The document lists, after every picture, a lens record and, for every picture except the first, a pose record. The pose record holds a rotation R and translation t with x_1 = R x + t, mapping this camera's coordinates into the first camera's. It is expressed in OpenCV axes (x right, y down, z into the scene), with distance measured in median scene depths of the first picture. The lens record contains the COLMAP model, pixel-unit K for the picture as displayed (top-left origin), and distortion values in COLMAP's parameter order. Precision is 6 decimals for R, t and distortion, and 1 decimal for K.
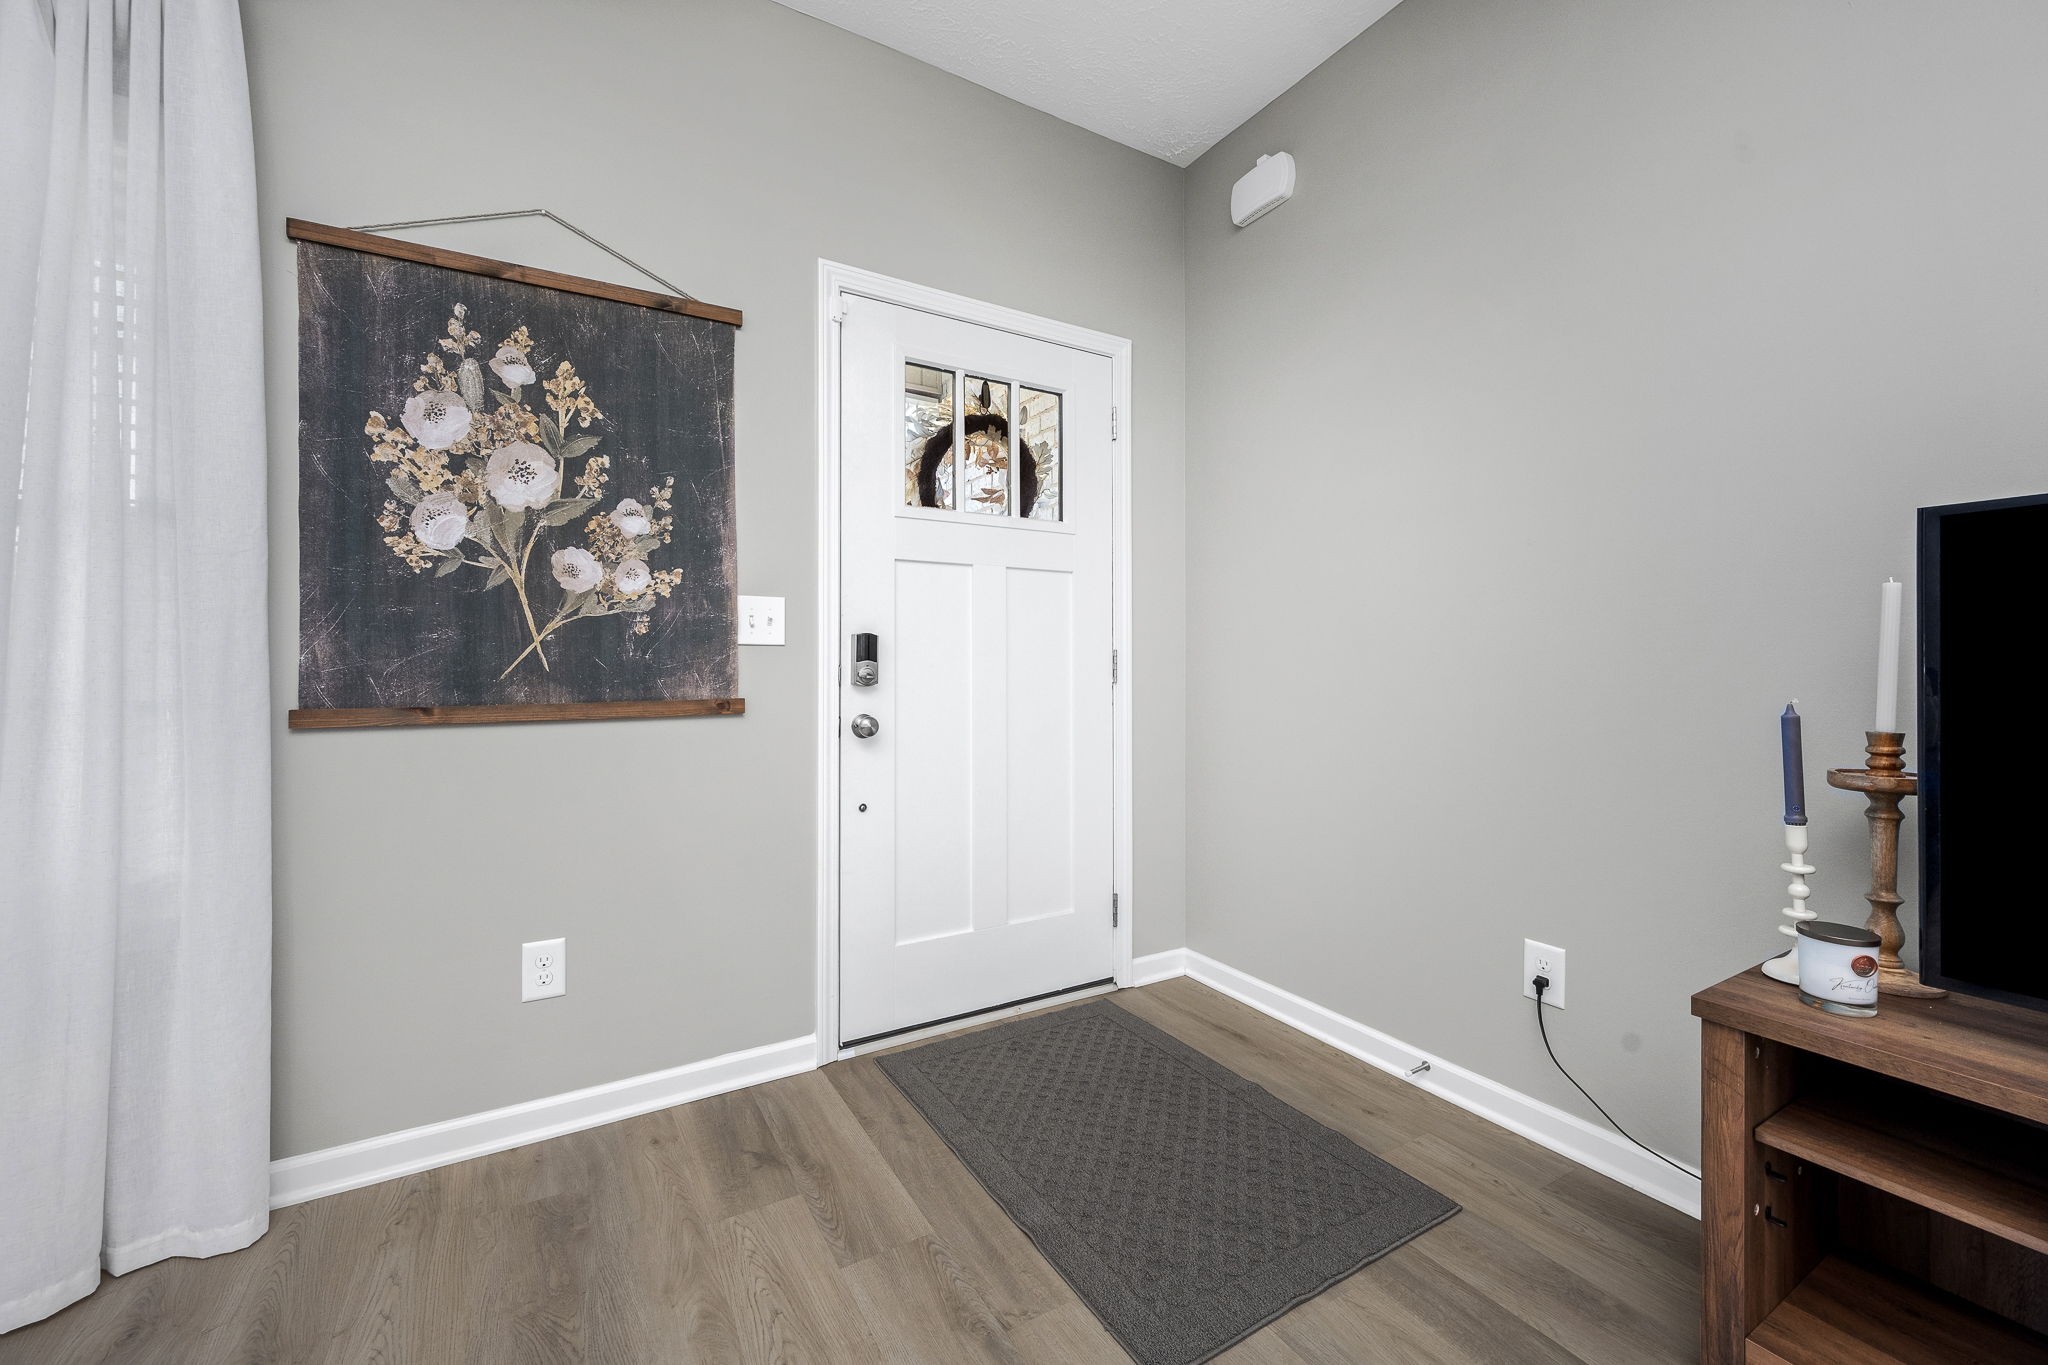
lens RADIAL K [[820.3, 0, 1023.4], [0, 820.3, 669.2], [0, 0, 1]] dist [-0.001375, -0.000073]
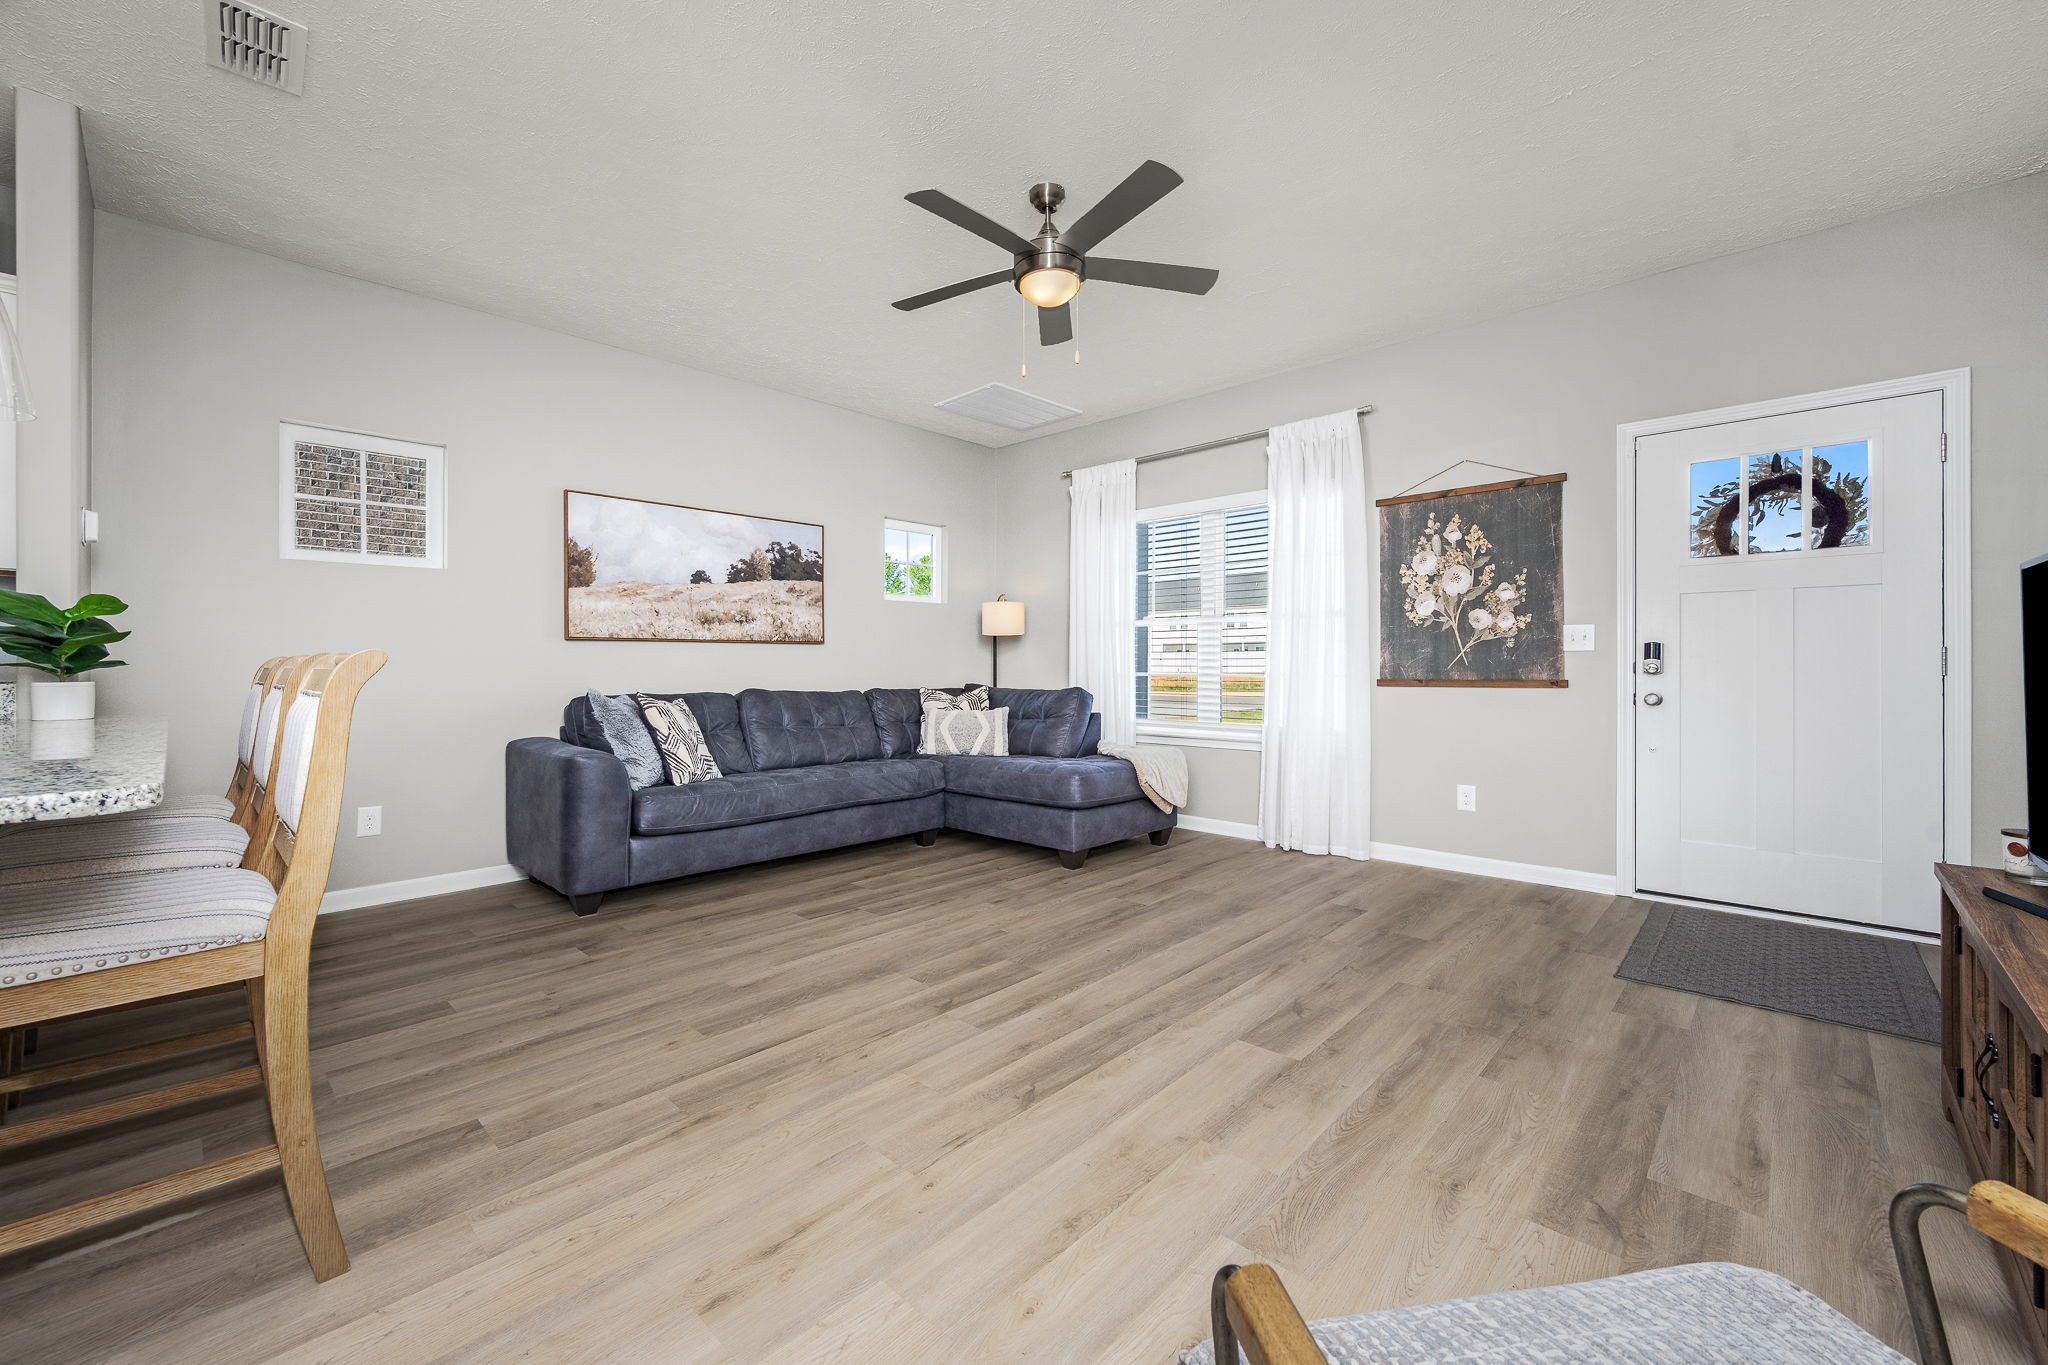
lens RADIAL K [[820.3, 0, 1023.4], [0, 820.3, 669.2], [0, 0, 1]] dist [-0.001375, -0.000073]
pose [[0.282024, 0.004808, -0.959395, 1.217011], [0.001964, 0.999982, 0.005589, -0.001648], [0.959405, -0.003461, 0.282010, -0.788352]]
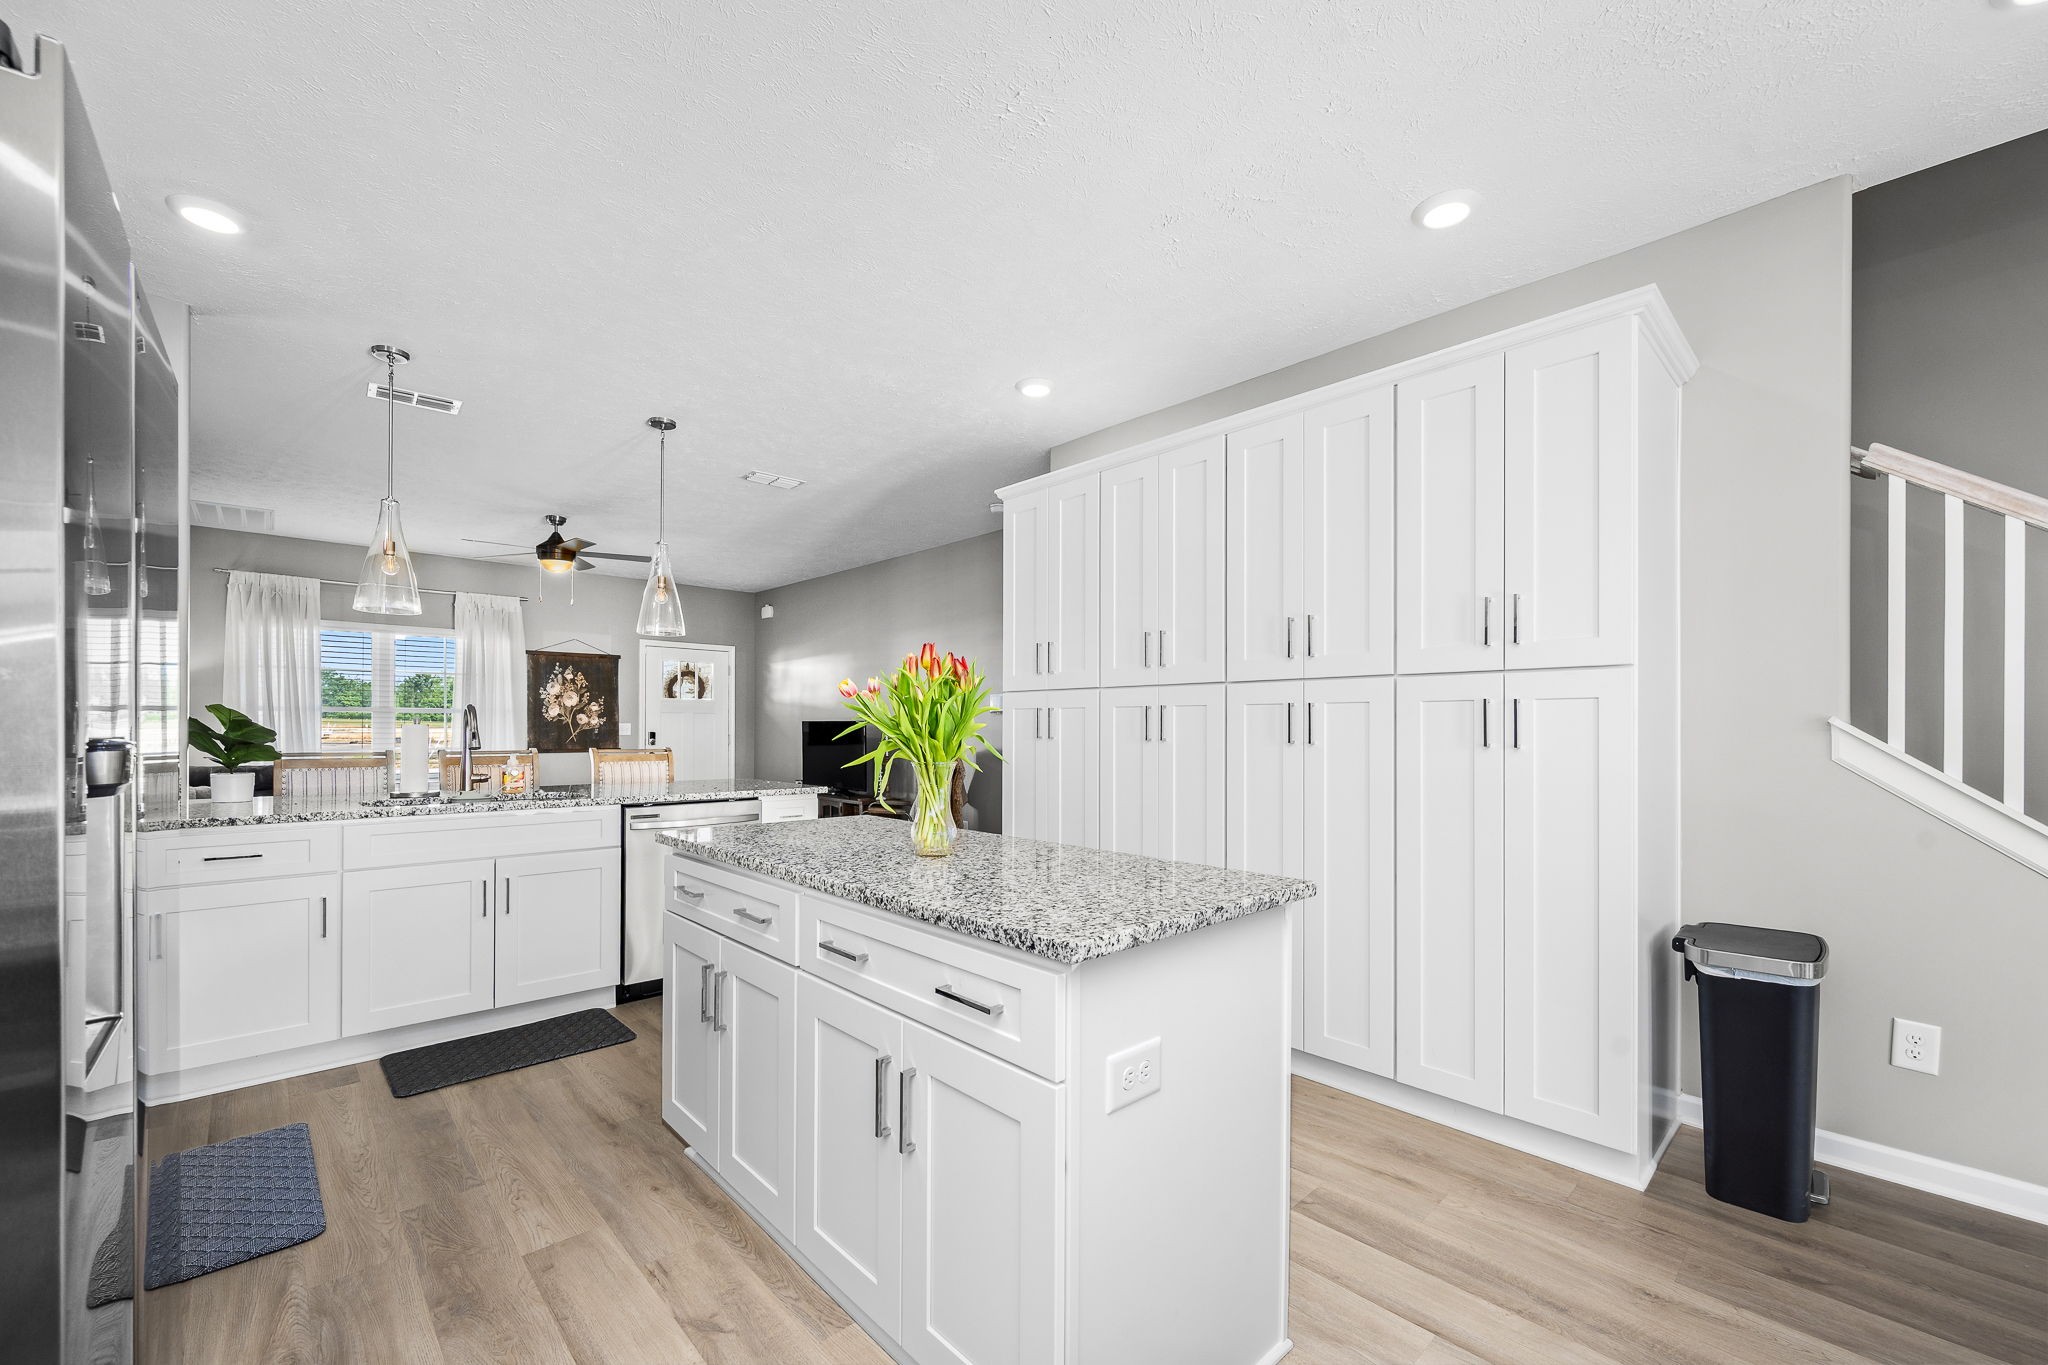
lens RADIAL K [[829.5, 0, 1023.5], [0, 829.5, 733.8], [0, 0, 1]] dist [-0.001626, -0.000230]
pose [[0.975739, 0.001529, 0.218931, 0.810075], [-0.003204, 0.999968, 0.007297, -0.081121], [-0.218912, -0.007821, 0.975713, -3.929031]]
